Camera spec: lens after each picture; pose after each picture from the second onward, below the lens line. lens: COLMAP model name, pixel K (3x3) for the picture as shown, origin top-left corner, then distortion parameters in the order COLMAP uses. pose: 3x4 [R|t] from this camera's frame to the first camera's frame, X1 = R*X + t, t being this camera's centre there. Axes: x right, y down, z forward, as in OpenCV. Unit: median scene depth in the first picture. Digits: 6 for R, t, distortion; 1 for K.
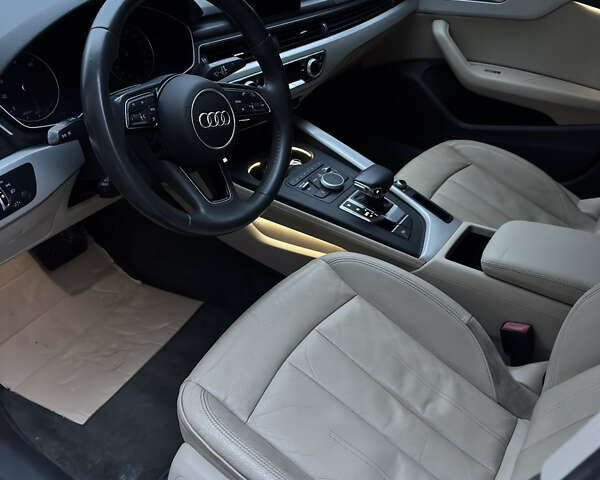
lens RADIAL K [[490.8, 0, 300.2], [0, 490.8, 245.6], [0, 0, 1]] dist [0.099802, -0.147780]
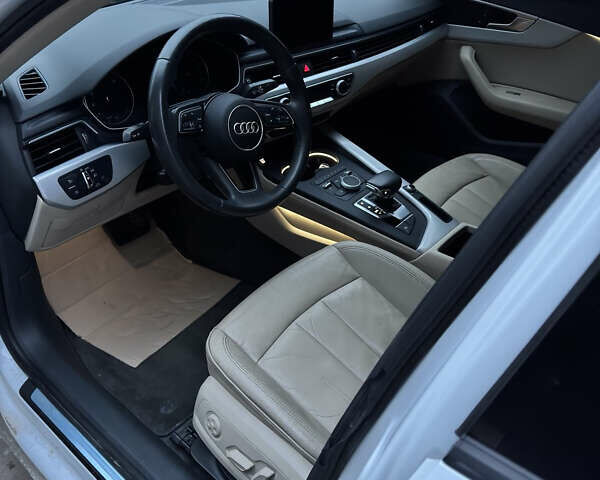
lens RADIAL K [[469.4, 0, 308.2], [0, 469.4, 241.1], [0, 0, 1]] dist [0.099025, -0.116423]
pose [[0.994077, 0.058029, -0.091890, 0.088367], [-0.059559, 0.998127, -0.013997, 0.036872], [0.090906, 0.019387, 0.995671, -0.161017]]
